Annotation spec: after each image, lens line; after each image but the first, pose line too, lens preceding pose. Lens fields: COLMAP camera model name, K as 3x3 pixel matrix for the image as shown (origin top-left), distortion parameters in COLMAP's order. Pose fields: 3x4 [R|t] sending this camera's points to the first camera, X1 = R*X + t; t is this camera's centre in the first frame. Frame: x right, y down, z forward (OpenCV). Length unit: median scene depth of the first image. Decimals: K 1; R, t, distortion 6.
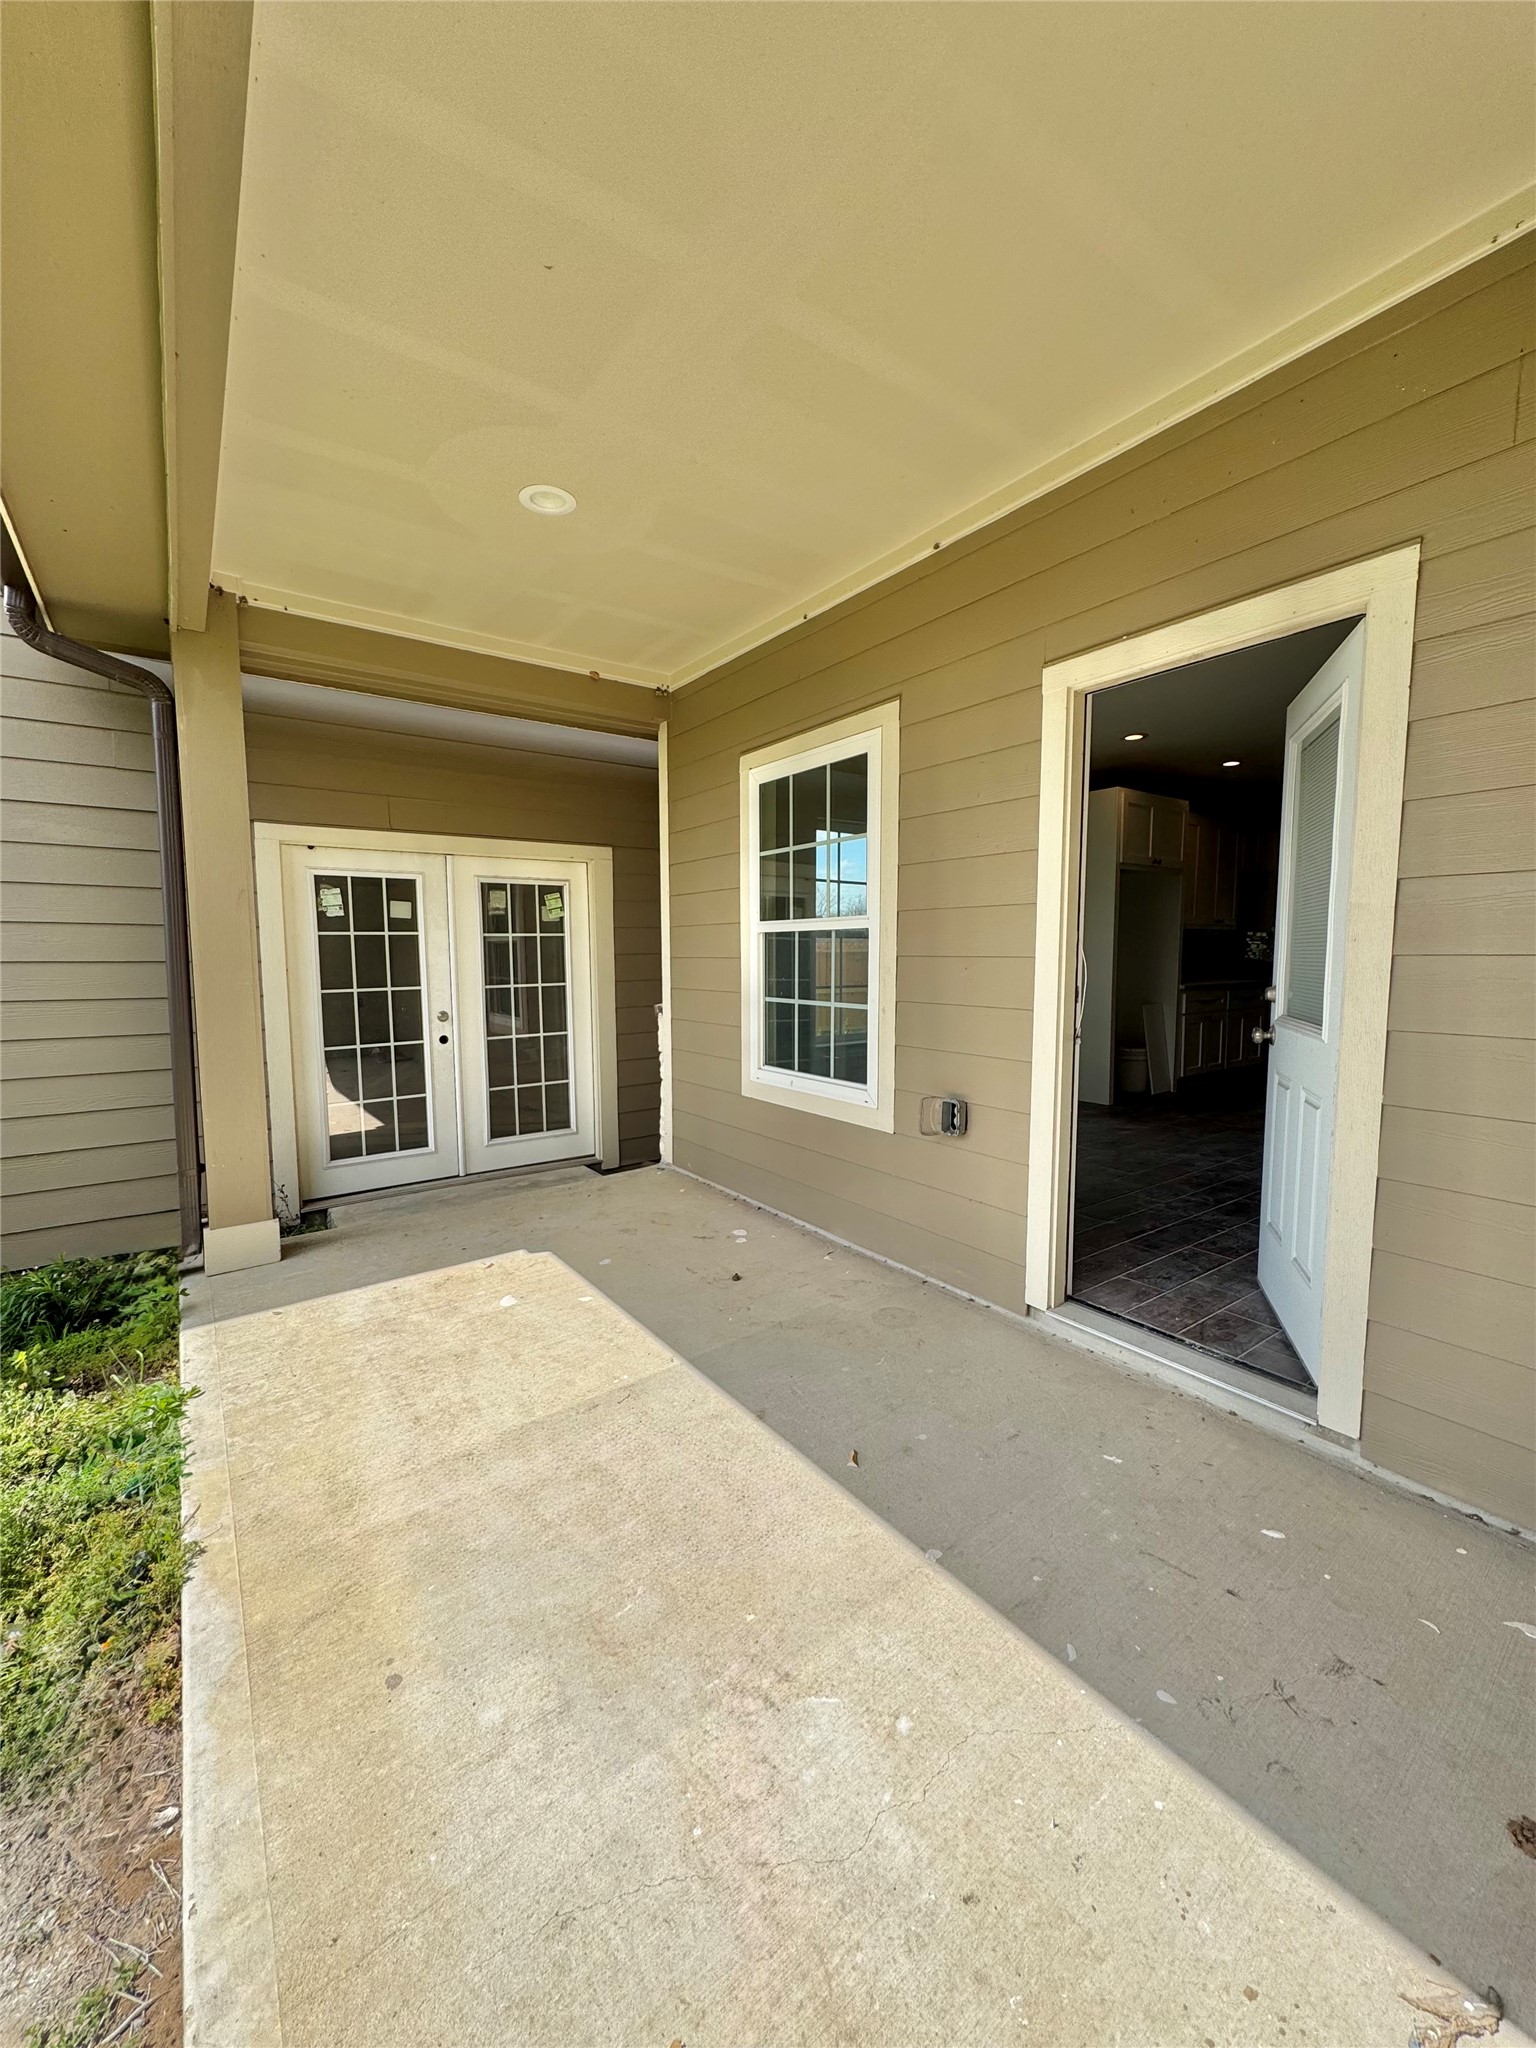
lens RADIAL K [[814.2, 0, 766.9], [0, 814.2, 1023.4], [0, 0, 1]] dist [-0.001697, 0.000057]
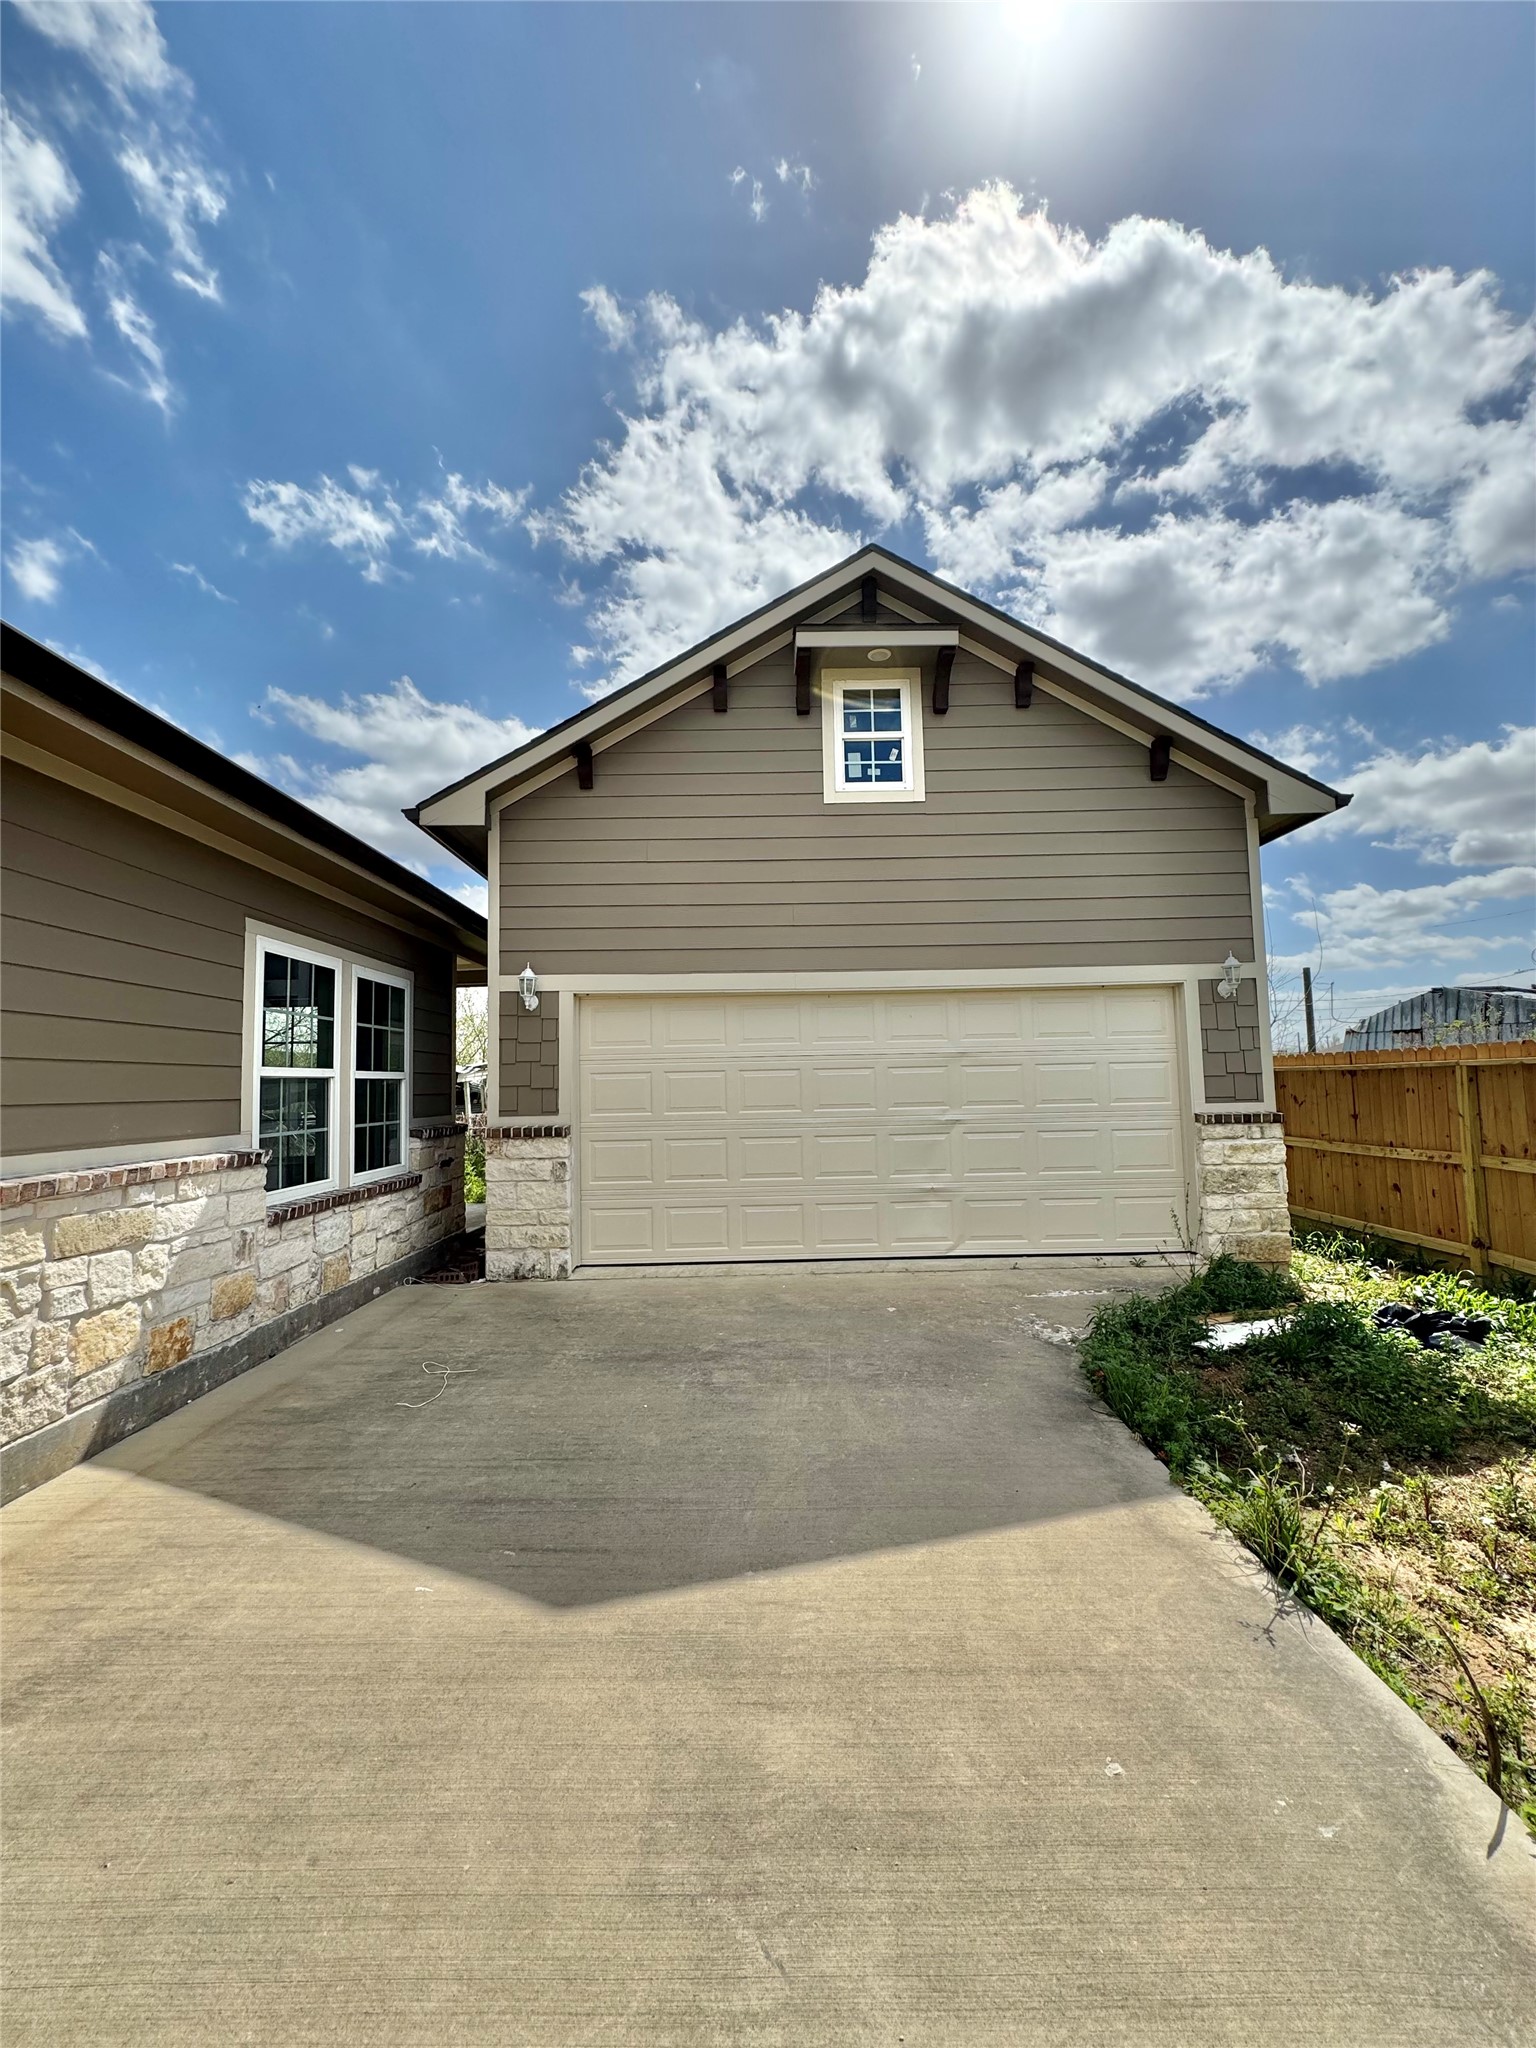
lens RADIAL K [[814.2, 0, 770.7], [0, 814.2, 1028.8], [0, 0, 1]] dist [-0.001697, 0.000057]
pose [[-0.824143, 0.057397, 0.563466, -1.313585], [0.069179, 0.997604, -0.000437, -0.135592], [-0.562141, 0.038620, -0.826139, 1.618505]]
